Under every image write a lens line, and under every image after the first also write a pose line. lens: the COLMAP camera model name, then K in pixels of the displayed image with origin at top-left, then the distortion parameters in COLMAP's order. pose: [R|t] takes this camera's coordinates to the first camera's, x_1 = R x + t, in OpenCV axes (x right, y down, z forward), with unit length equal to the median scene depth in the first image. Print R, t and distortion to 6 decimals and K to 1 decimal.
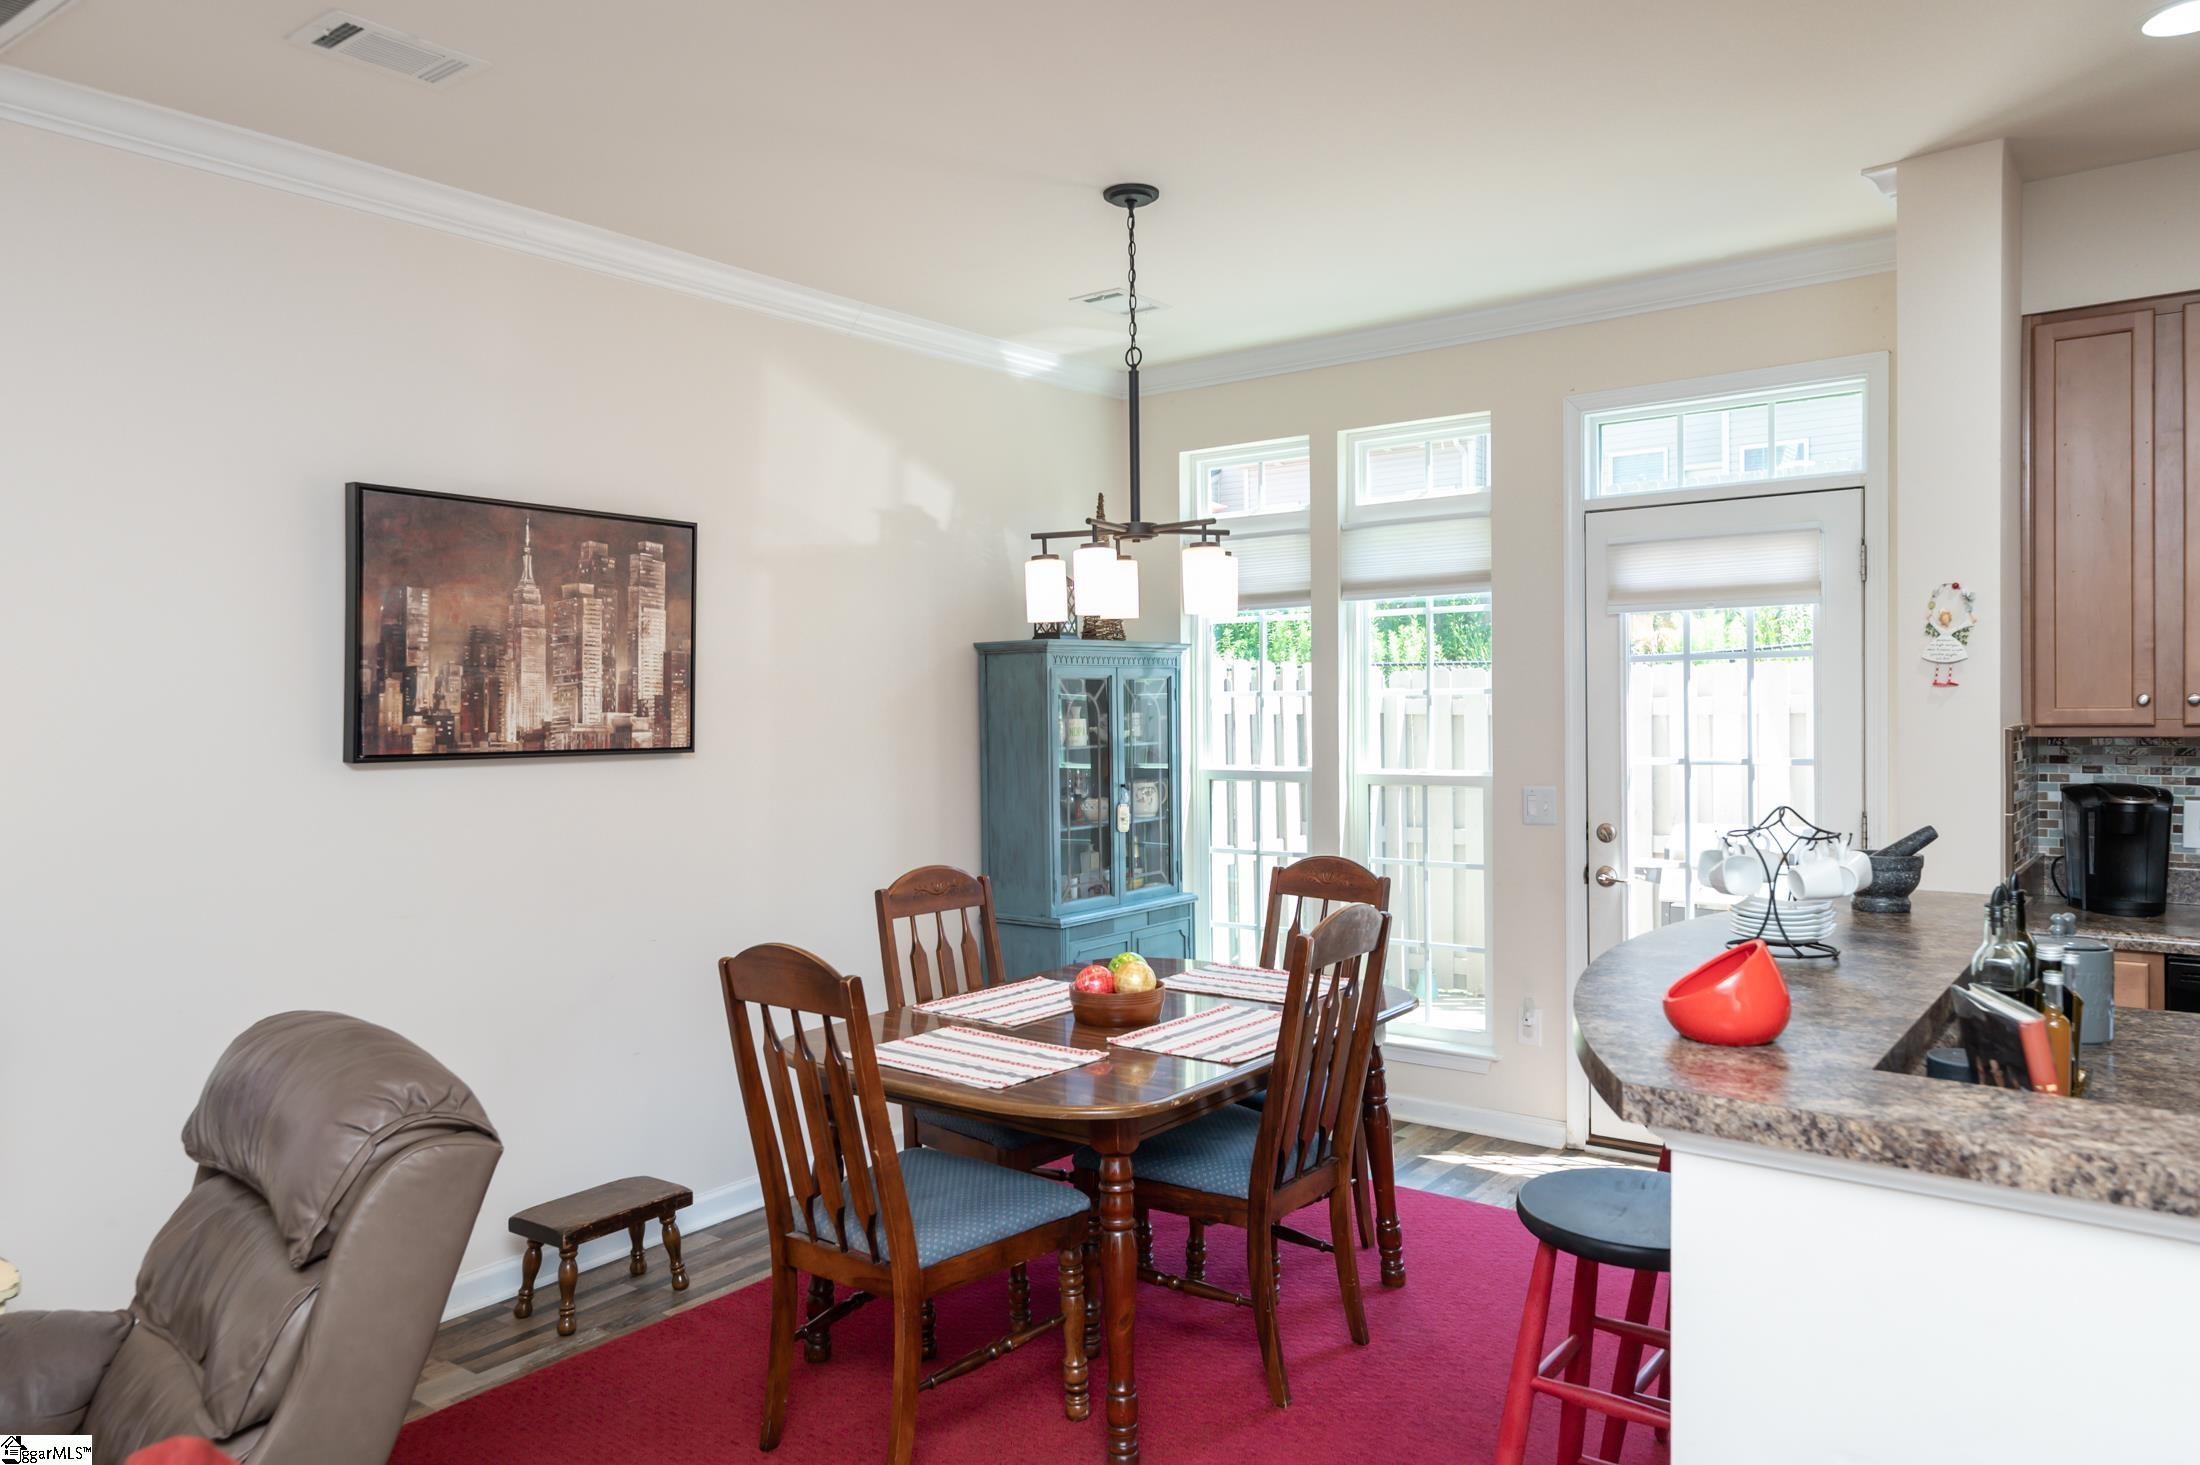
lens RADIAL K [[1455.5, 0, 1101.2], [0, 1455.5, 776.4], [0, 0, 1]] dist [-0.005302, -0.007312]
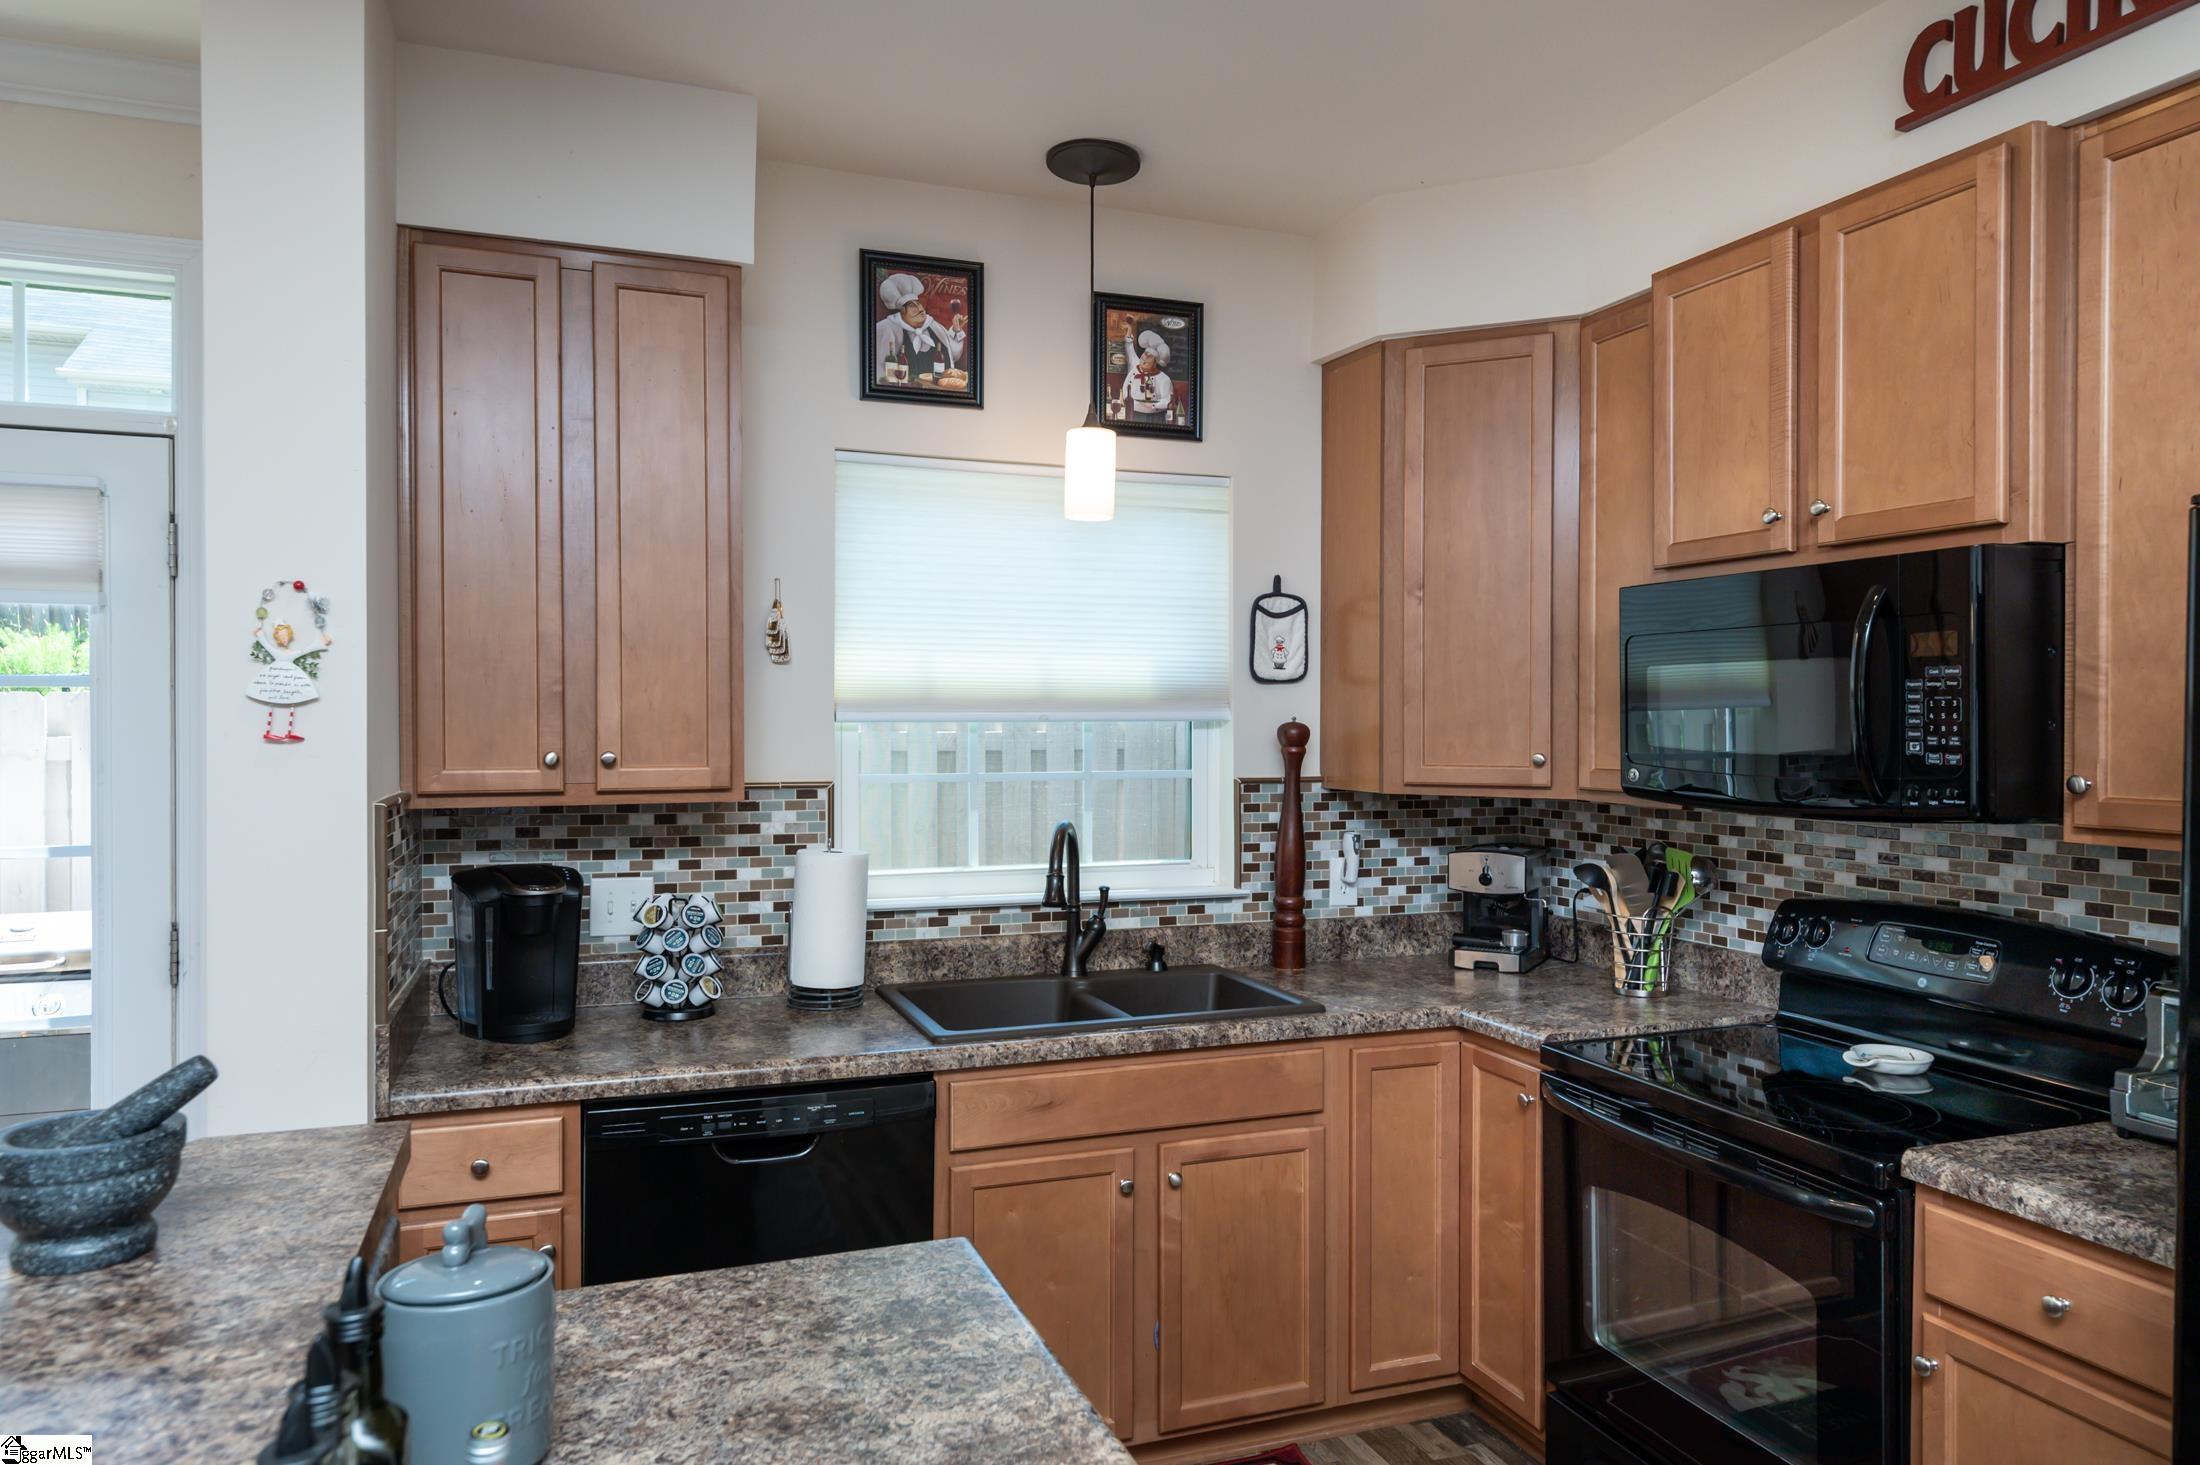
lens RADIAL K [[1395.9, 0, 1063.8], [0, 1395.9, 730.4], [0, 0, 1]] dist [0.025634, -0.011767]
pose [[0.538304, 0.024580, 0.842392, 0.235744], [0.027932, 0.998505, -0.046985, -0.027309], [-0.842288, 0.048821, 0.536813, 0.364724]]
